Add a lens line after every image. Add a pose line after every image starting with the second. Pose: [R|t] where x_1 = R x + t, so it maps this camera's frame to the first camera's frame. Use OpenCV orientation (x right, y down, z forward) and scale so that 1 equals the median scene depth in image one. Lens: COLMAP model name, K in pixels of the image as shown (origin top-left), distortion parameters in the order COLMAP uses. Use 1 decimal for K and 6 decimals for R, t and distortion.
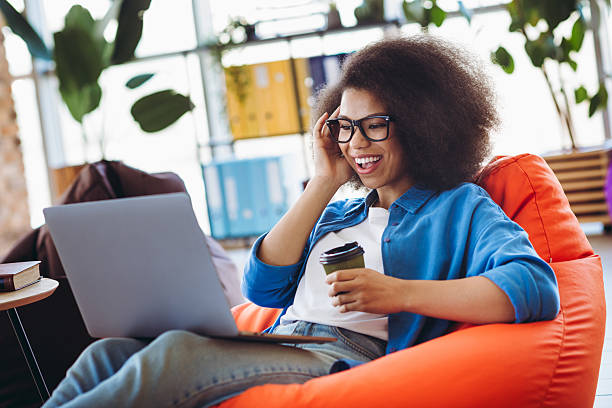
lens RADIAL K [[1481.0, 0, 306.0], [0, 1481.0, 204.0], [0, 0, 1]] dist [-0.070202, -0.596216]
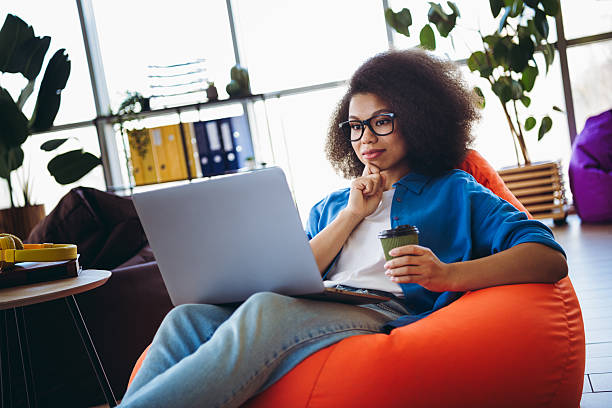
lens RADIAL K [[981.8, 0, 306.0], [0, 981.8, 204.0], [0, 0, 1]] dist [0.160995, 0.664720]
pose [[0.980452, -0.027823, 0.194783, -0.074290], [0.037591, 0.998205, -0.046630, 0.020574], [-0.193136, 0.053040, 0.979737, 0.107168]]
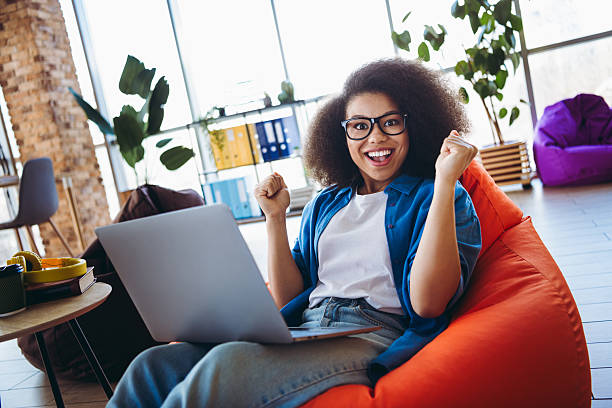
lens RADIAL K [[605.9, 0, 306.0], [0, 605.9, 204.0], [0, 0, 1]] dist [-0.002594, 0.119073]
pose [[0.990989, -0.075297, 0.110773, -0.027266], [0.074286, 0.997149, 0.013233, -0.002683], [-0.111454, -0.004885, 0.993758, 0.232775]]
